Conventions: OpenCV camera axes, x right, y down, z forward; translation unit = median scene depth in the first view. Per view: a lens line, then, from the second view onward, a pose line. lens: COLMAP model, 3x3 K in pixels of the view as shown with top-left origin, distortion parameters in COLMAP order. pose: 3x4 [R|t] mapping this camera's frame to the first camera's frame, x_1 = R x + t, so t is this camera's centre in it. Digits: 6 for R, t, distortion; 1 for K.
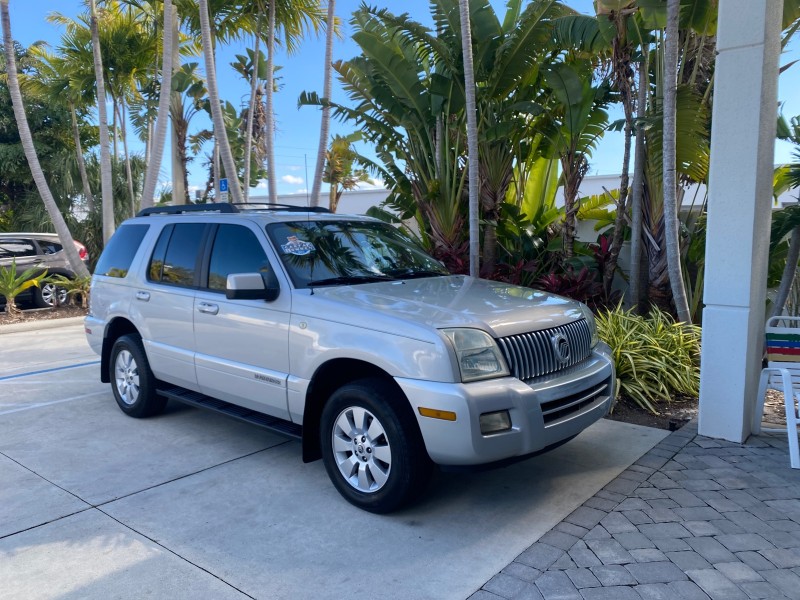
lens RADIAL K [[615.1, 0, 399.9], [0, 615.1, 297.3], [0, 0, 1]] dist [0.023266, -0.021295]
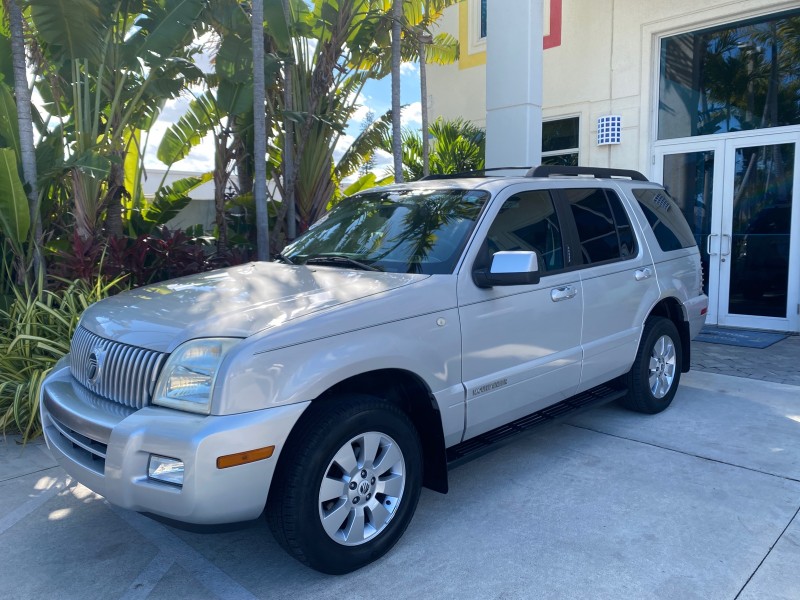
lens RADIAL K [[615.1, 0, 401.2], [0, 615.1, 293.3], [0, 0, 1]] dist [0.023266, -0.021295]
pose [[0.077422, -0.101016, 0.991868, -0.812971], [0.113783, 0.989249, 0.091868, -0.060845], [-0.990484, 0.105745, 0.088084, 0.847696]]
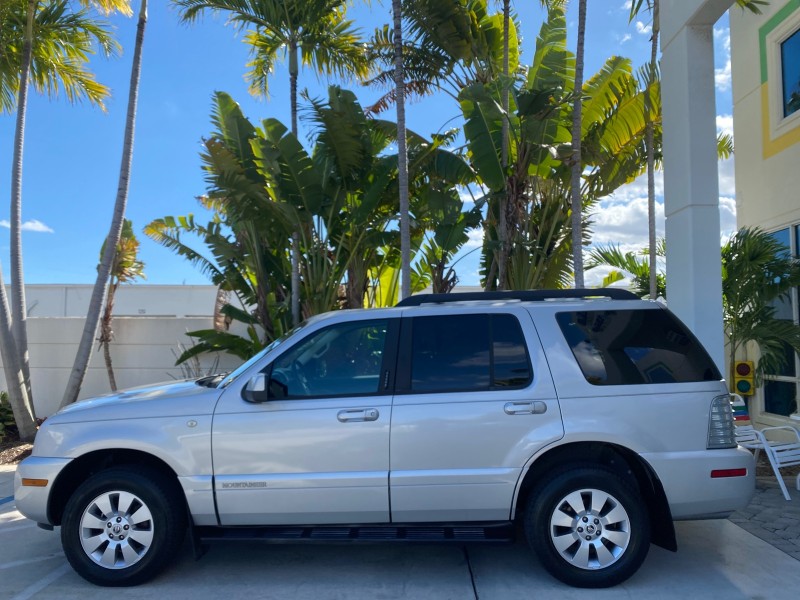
lens RADIAL K [[615.1, 0, 401.2], [0, 615.1, 299.2], [0, 0, 1]] dist [0.023266, -0.021295]
pose [[0.776468, 0.045719, 0.628496, -0.596447], [0.062392, 0.986887, -0.148870, -0.012956], [-0.627060, 0.154806, 0.763433, 0.250034]]
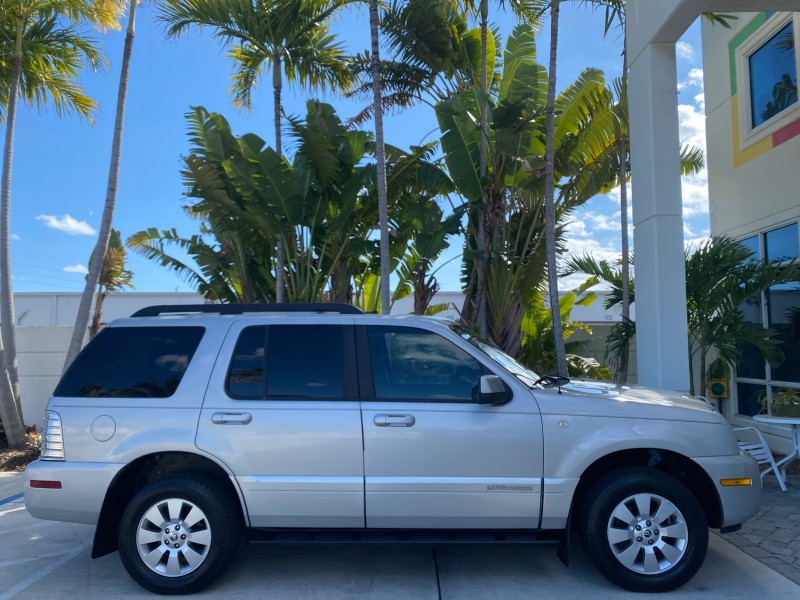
lens RADIAL K [[615.1, 0, 400.6], [0, 615.1, 297.5], [0, 0, 1]] dist [0.023266, -0.021295]
pose [[0.771481, 0.047907, 0.634446, -0.596275], [0.069817, 0.984765, -0.159257, -0.010426], [-0.632410, 0.167159, 0.756383, 0.204971]]
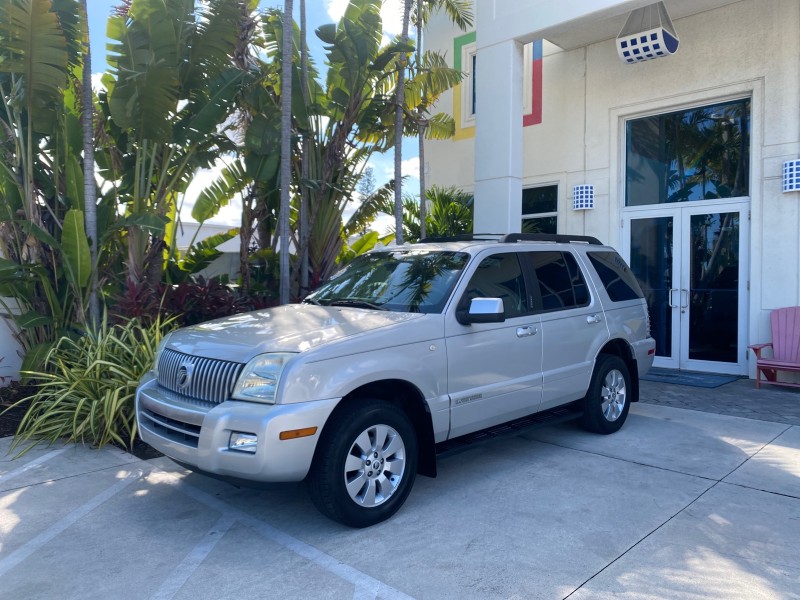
lens RADIAL K [[615.1, 0, 400.8], [0, 615.1, 294.9], [0, 0, 1]] dist [0.023266, -0.021295]
pose [[0.071939, -0.020597, 0.997196, -0.984648], [0.098861, 0.995011, 0.013420, -0.060329], [-0.992498, 0.097618, 0.073616, 0.841724]]
